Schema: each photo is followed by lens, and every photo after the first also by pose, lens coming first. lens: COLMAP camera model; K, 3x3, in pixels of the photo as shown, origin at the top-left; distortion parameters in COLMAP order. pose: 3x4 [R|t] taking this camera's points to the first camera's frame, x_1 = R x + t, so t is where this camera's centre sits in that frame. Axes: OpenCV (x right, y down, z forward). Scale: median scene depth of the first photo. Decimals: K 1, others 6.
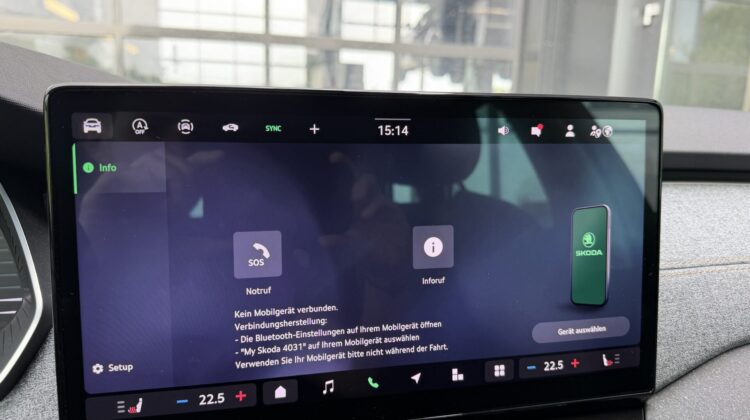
lens RADIAL K [[503.6, 0, 369.4], [0, 503.6, 207.5], [0, 0, 1]] dist [-0.029720, -0.013625]
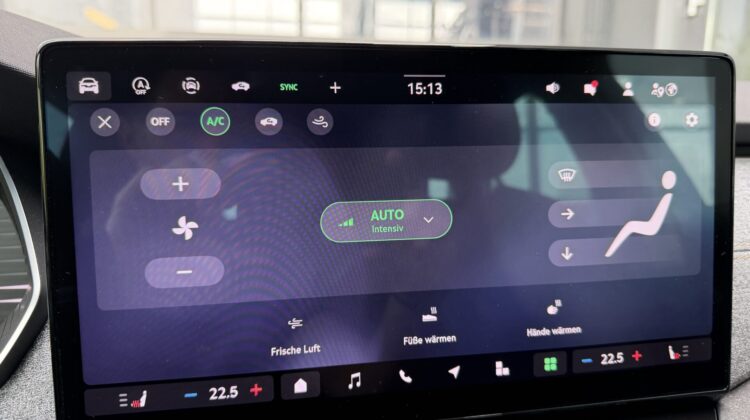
lens RADIAL K [[503.6, 0, 379.8], [0, 503.6, 209.8], [0, 0, 1]] dist [-0.029720, -0.013625]
pose [[0.998554, -0.010727, -0.052673, 0.011236], [0.010523, 0.999936, -0.004143, 0.056130], [0.052714, 0.003583, 0.998603, 0.108114]]
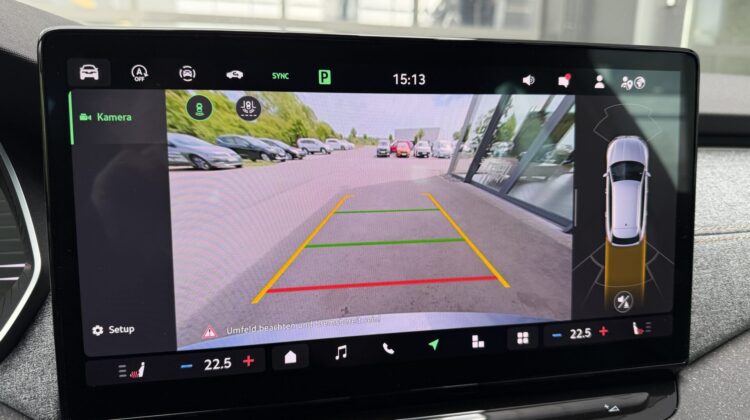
lens RADIAL K [[503.6, 0, 375.3], [0, 503.6, 206.8], [0, 0, 1]] dist [-0.029720, -0.013625]
pose [[0.999720, -0.002037, -0.023562, 0.005288], [0.002517, 0.999789, 0.020375, 0.058719], [0.023516, -0.020429, 0.999515, 0.056374]]
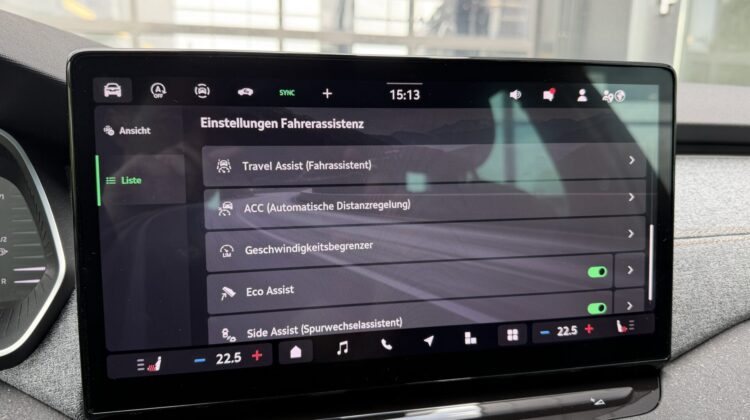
lens RADIAL K [[503.6, 0, 367.6], [0, 503.6, 204.8], [0, 0, 1]] dist [-0.029720, -0.013625]
pose [[0.999474, -0.005845, -0.031894, 0.002725], [0.005876, 0.999982, 0.000889, 0.061507], [0.031888, -0.001076, 0.999491, -0.012967]]
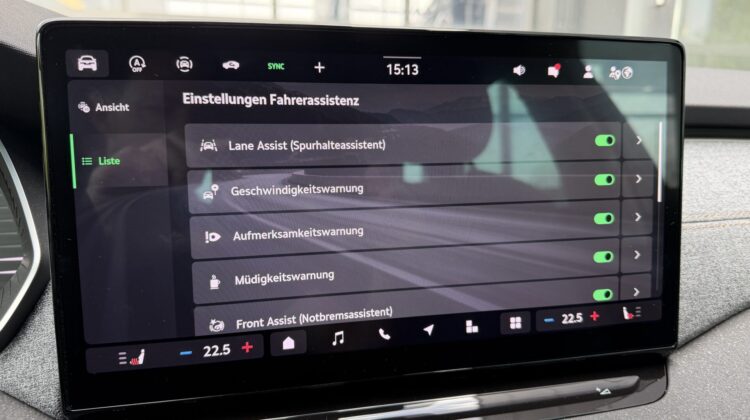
lens RADIAL K [[503.6, 0, 375.2], [0, 503.6, 209.3], [0, 0, 1]] dist [-0.029720, -0.013625]
pose [[0.999889, -0.011070, -0.009983, 0.001879], [0.011292, 0.999684, 0.022468, 0.081835], [0.009732, -0.022578, 0.999698, 0.039090]]
